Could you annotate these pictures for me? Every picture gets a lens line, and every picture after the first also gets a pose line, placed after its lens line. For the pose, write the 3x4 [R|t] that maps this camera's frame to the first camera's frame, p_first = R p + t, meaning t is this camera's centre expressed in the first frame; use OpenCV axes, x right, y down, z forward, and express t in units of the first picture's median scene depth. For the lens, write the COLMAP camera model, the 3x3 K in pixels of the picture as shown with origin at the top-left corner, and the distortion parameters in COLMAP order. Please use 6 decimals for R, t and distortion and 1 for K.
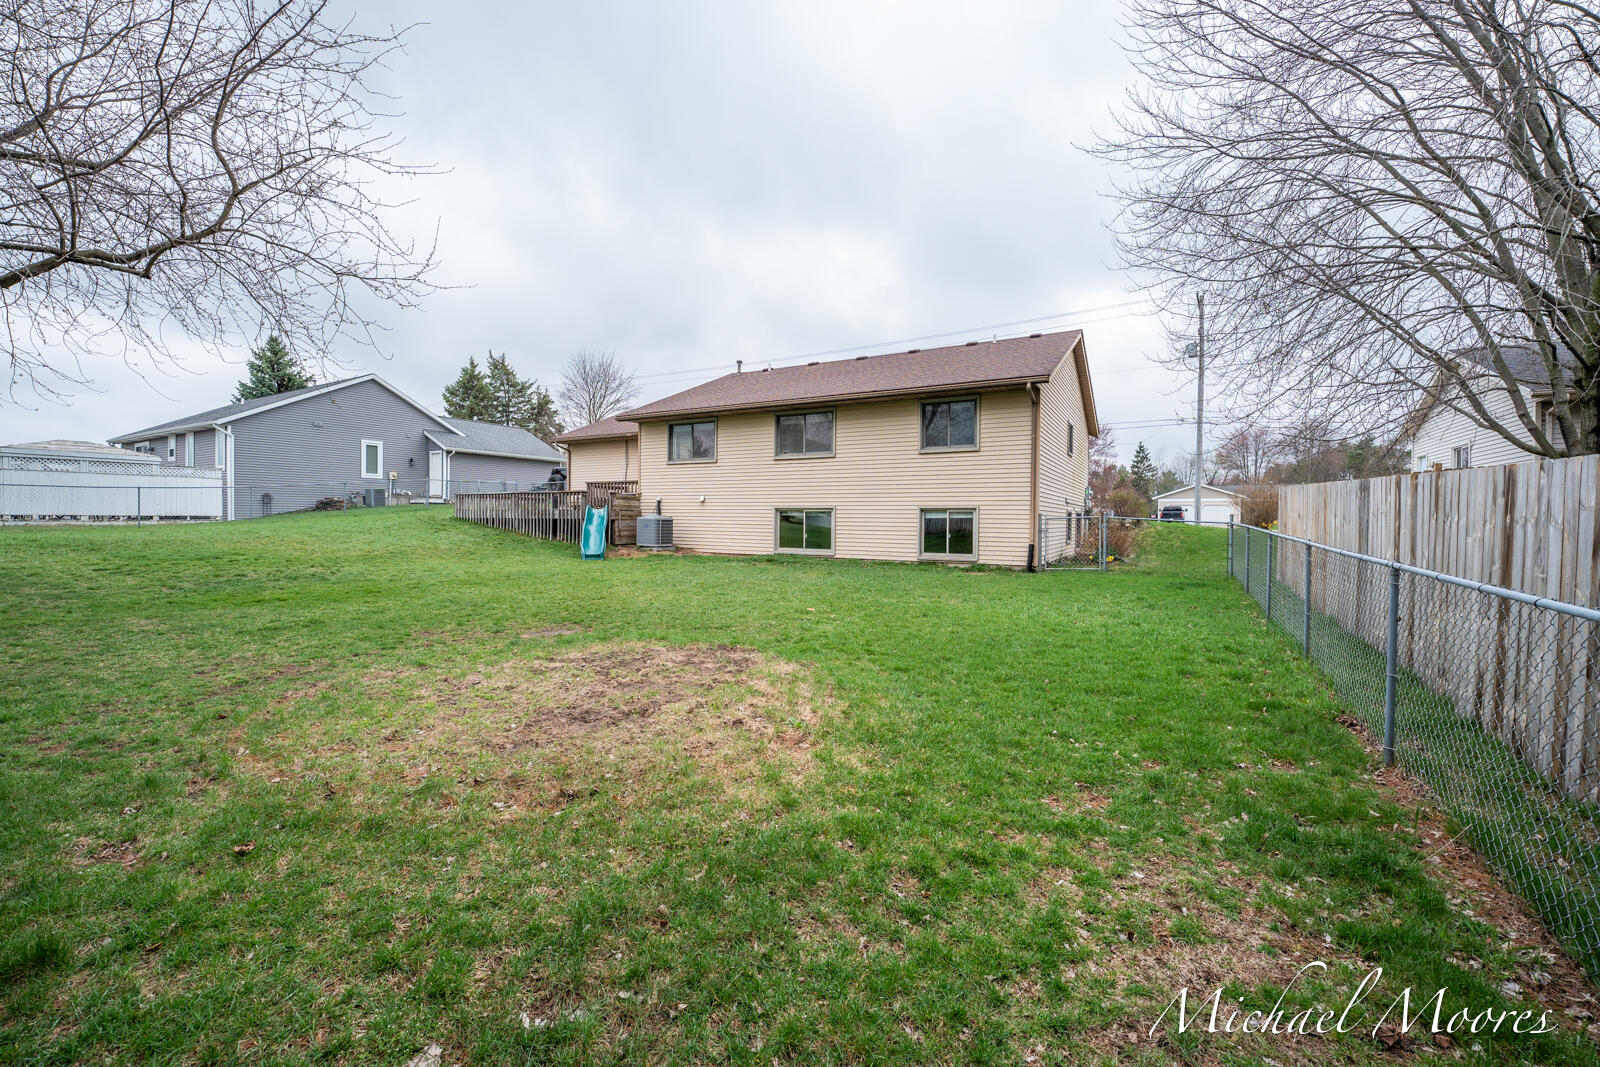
lens RADIAL K [[602.8, 0, 803.5], [0, 602.8, 516.7], [0, 0, 1]] dist [-0.043160, -0.000026]
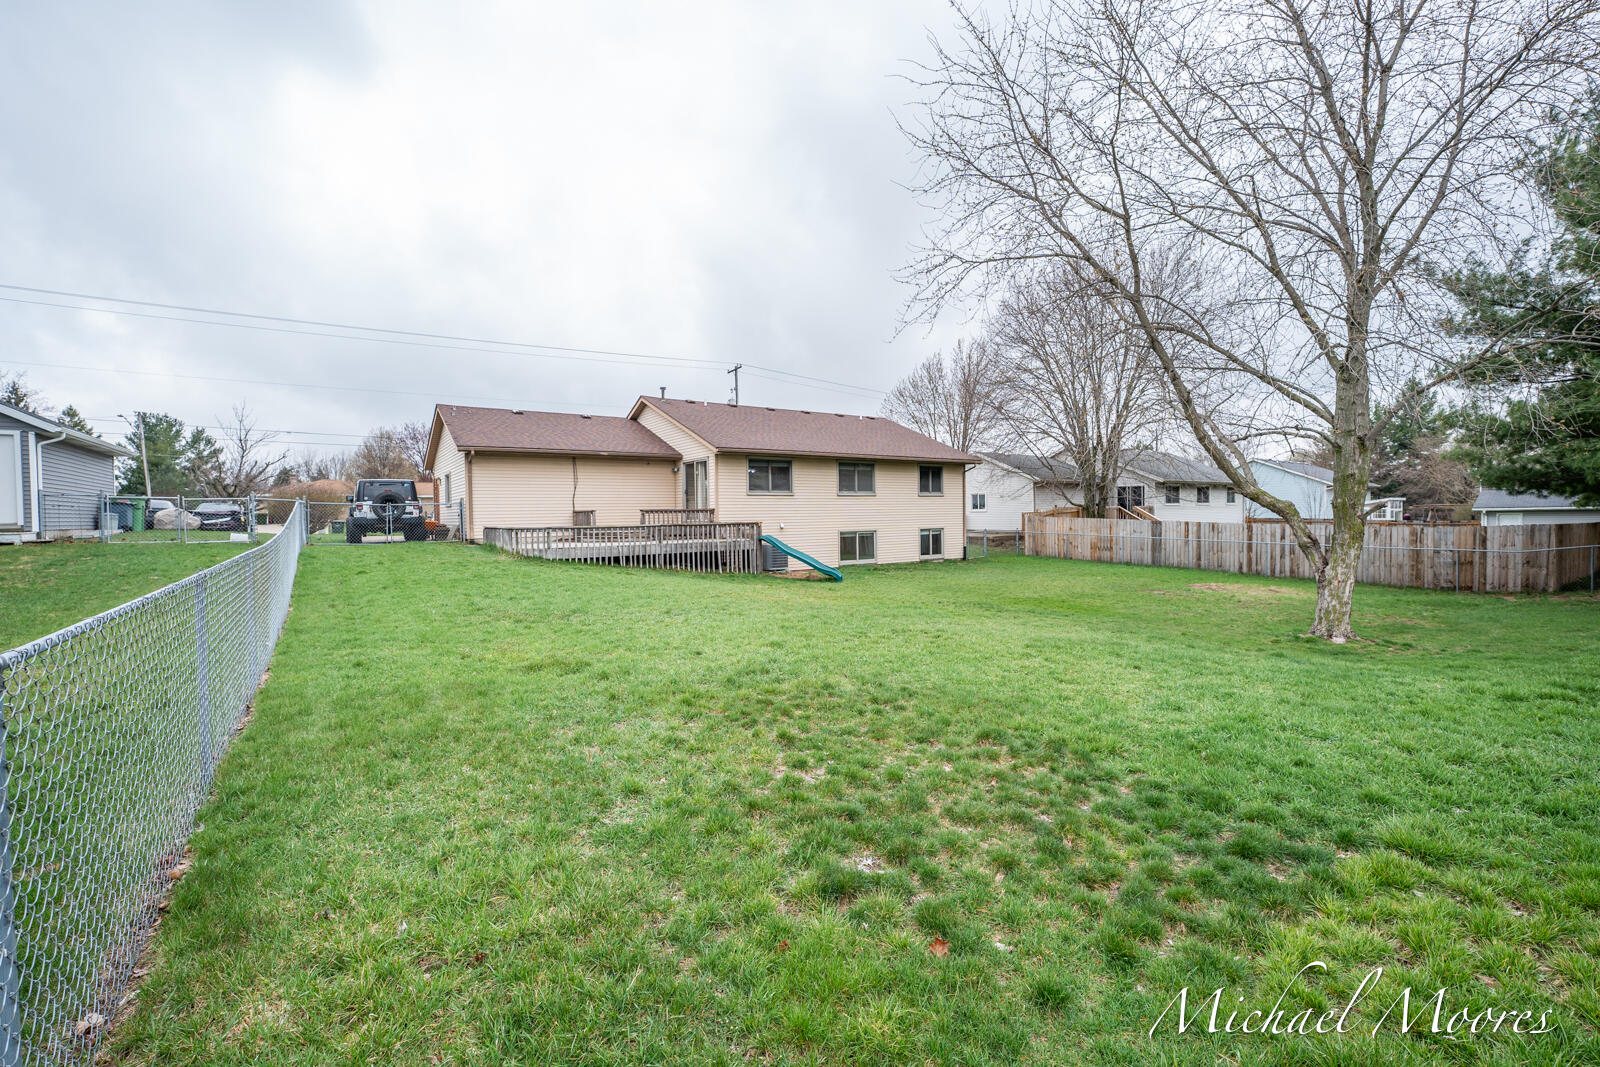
lens RADIAL K [[645.1, 0, 800.0], [0, 645.1, 533.5], [0, 0, 1]] dist [-0.020164, -0.000154]
pose [[0.449009, -0.028136, 0.893084, -1.341462], [0.031967, 0.999370, 0.015413, -0.033960], [-0.892955, 0.021629, 0.449626, 0.441035]]
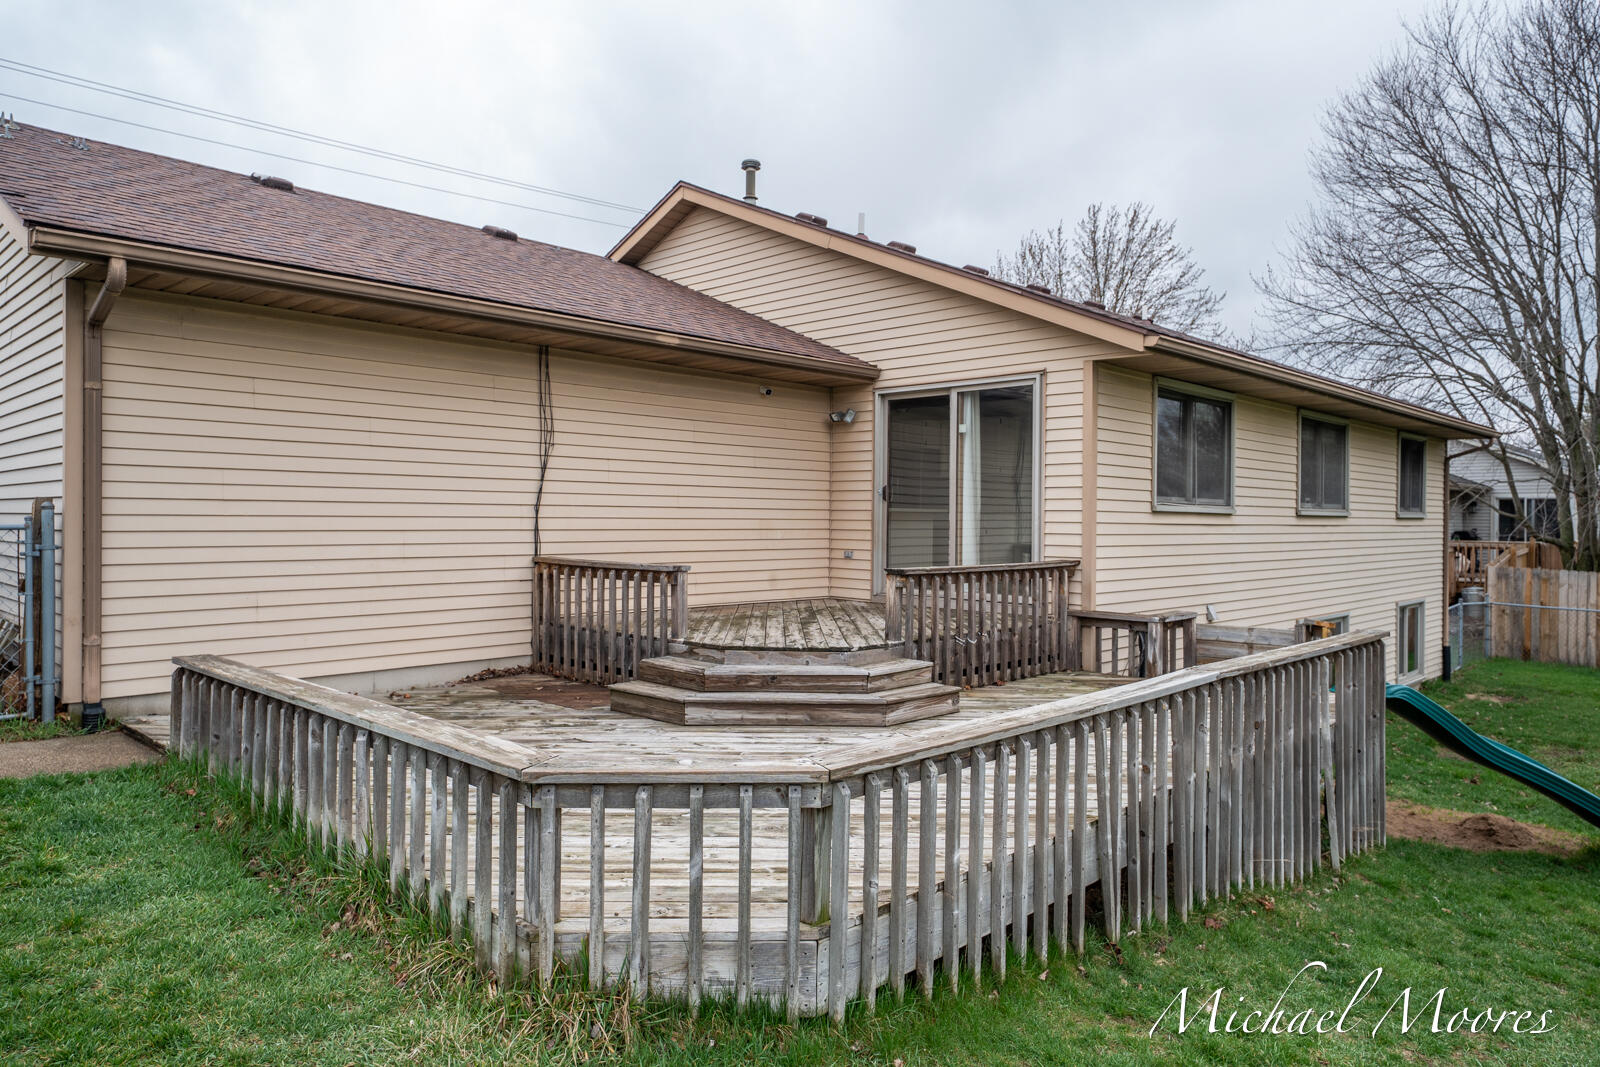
lens RADIAL K [[999.6, 0, 800.0], [0, 999.6, 533.5], [0, 0, 1]] dist [0.027478, 0.000089]
pose [[0.289873, -0.008895, 0.957024, -0.857050], [0.005428, 0.999956, 0.007650, -0.087158], [-0.957050, 0.002977, 0.289908, 1.129368]]
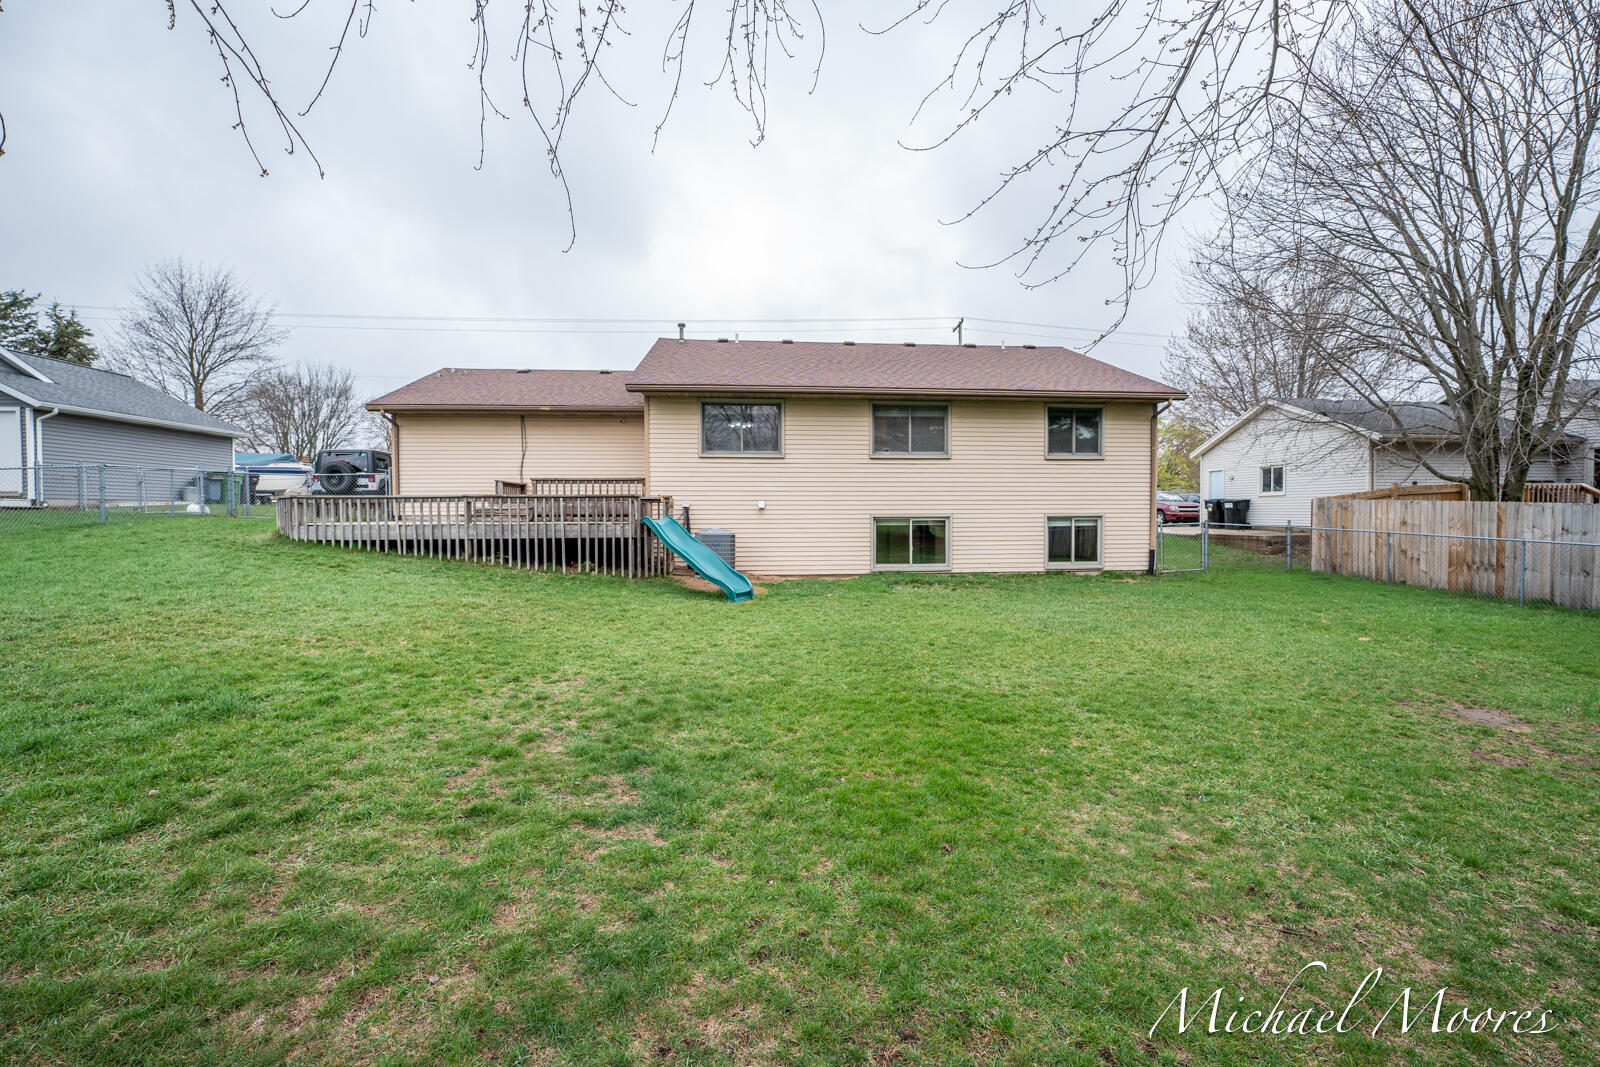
lens RADIAL K [[645.1, 0, 800.0], [0, 645.1, 533.5], [0, 0, 1]] dist [-0.020164, -0.000154]
pose [[0.822663, -0.017279, 0.568267, -0.624648], [0.011245, 0.999837, 0.014122, -0.004512], [-0.568419, -0.005227, 0.822723, 0.335536]]
